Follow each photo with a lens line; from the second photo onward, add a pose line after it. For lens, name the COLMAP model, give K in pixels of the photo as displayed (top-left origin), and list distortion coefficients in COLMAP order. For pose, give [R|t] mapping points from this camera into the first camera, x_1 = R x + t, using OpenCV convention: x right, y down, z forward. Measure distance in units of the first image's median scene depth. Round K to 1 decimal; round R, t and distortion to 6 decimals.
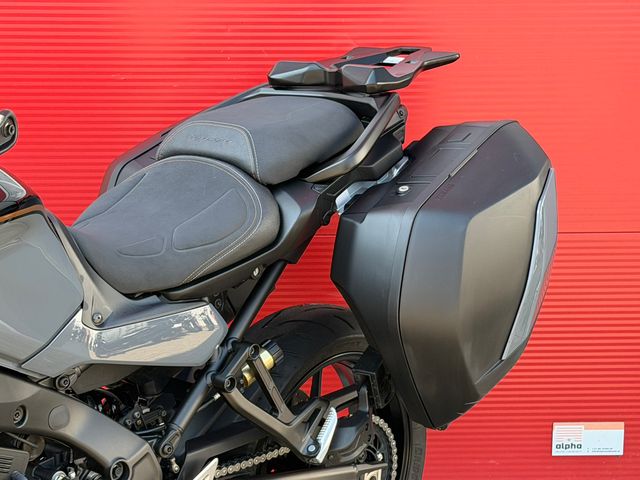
lens RADIAL K [[1468.9, 0, 318.5], [0, 1468.9, 244.6], [0, 0, 1]] dist [0.106459, 0.303713]
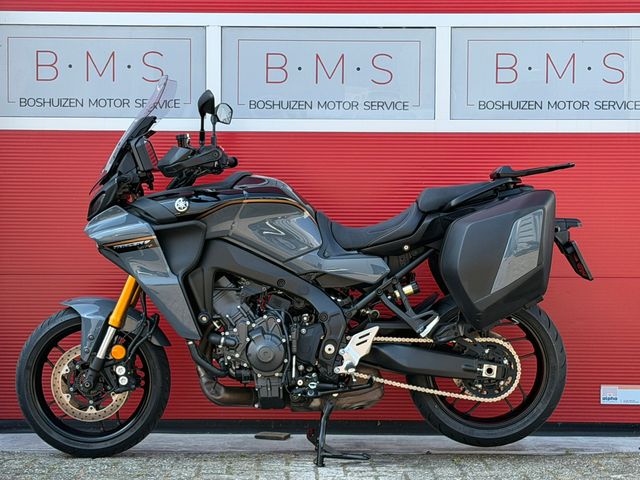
lens RADIAL K [[1452.1, 0, 320.0], [0, 1452.1, 240.0], [0, 0, 1]] dist [0.128659, 0.317028]
pose [[0.653804, 0.022451, -0.756331, 1.566778], [-0.161030, 0.980791, -0.110087, 0.275488], [0.739331, 0.193768, 0.644860, -0.541921]]
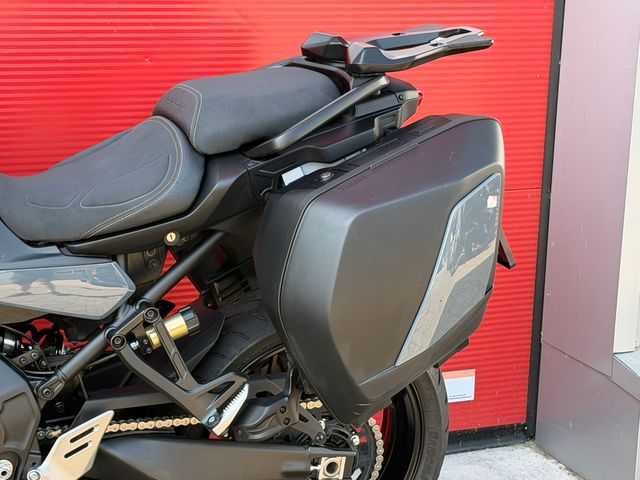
lens RADIAL K [[1468.9, 0, 318.5], [0, 1468.9, 244.6], [0, 0, 1]] dist [0.106459, 0.303713]
pose [[0.896823, 0.141763, -0.419061, 0.477469], [-0.125185, 0.989872, 0.066956, -0.057778], [0.424308, -0.007588, 0.905486, 0.124399]]
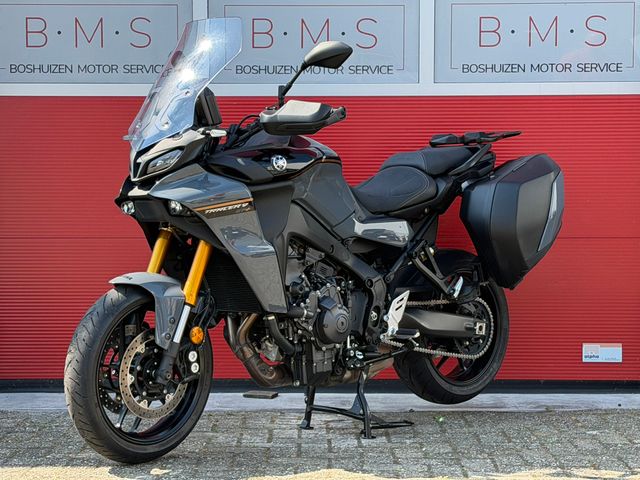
lens RADIAL K [[1452.1, 0, 320.0], [0, 1452.1, 240.0], [0, 0, 1]] dist [0.128659, 0.317028]
pose [[0.995946, -0.006436, -0.089727, -0.004883], [-0.010903, 0.981447, -0.191424, 0.495080], [0.089295, 0.191626, 0.977397, -1.194797]]
